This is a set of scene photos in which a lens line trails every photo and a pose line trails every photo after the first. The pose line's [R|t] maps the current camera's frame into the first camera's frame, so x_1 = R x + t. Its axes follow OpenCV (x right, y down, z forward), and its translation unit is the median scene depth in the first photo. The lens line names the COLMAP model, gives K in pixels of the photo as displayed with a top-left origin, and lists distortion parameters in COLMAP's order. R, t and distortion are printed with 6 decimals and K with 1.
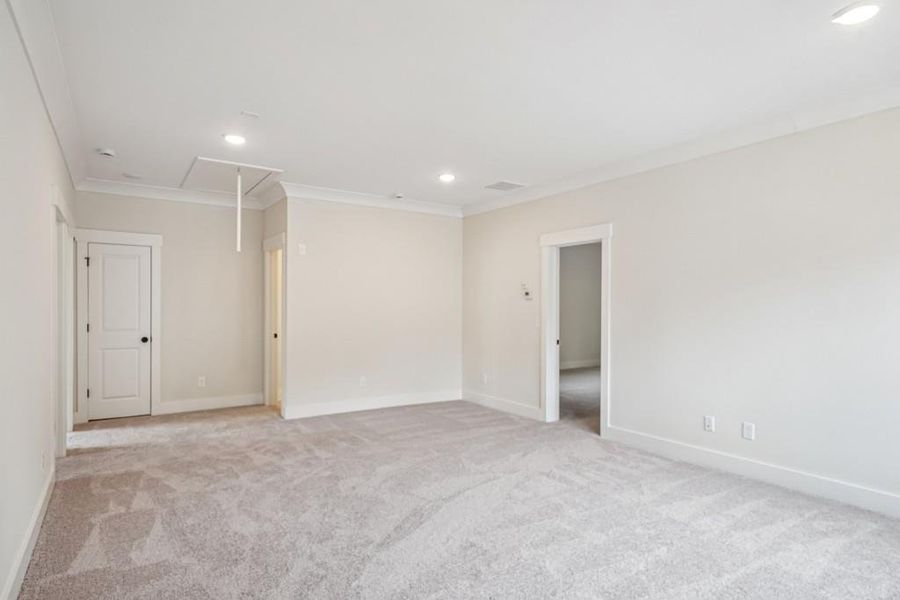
lens RADIAL K [[424.9, 0, 451.1], [0, 424.9, 303.6], [0, 0, 1]] dist [0.002092, 0.000220]
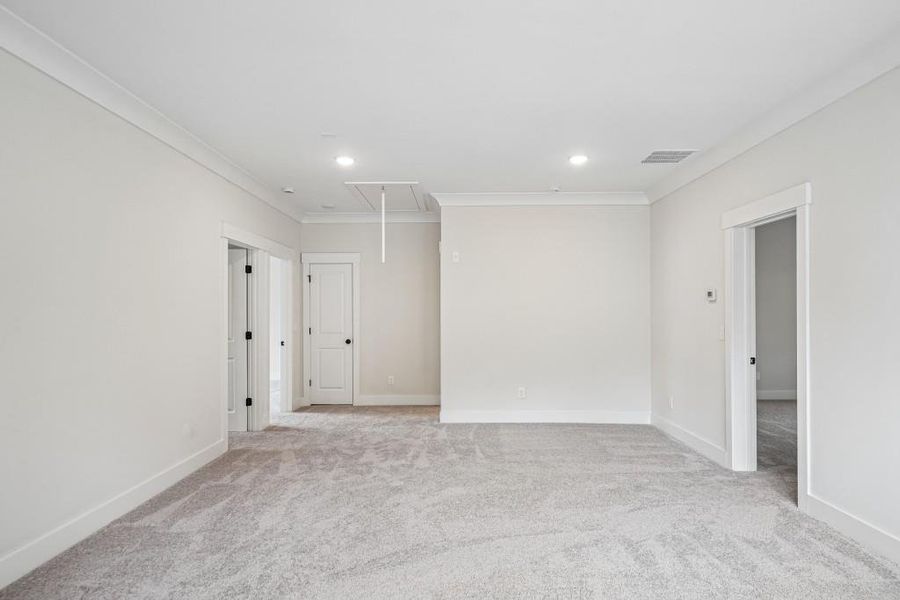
lens RADIAL K [[435.3, 0, 449.6], [0, 435.3, 307.8], [0, 0, 1]] dist [0.001419, -0.000487]
pose [[0.859936, -0.012972, -0.510238, 0.238331], [0.011325, 0.999916, -0.006334, 0.001382], [0.510277, -0.000331, 0.860010, 0.144189]]
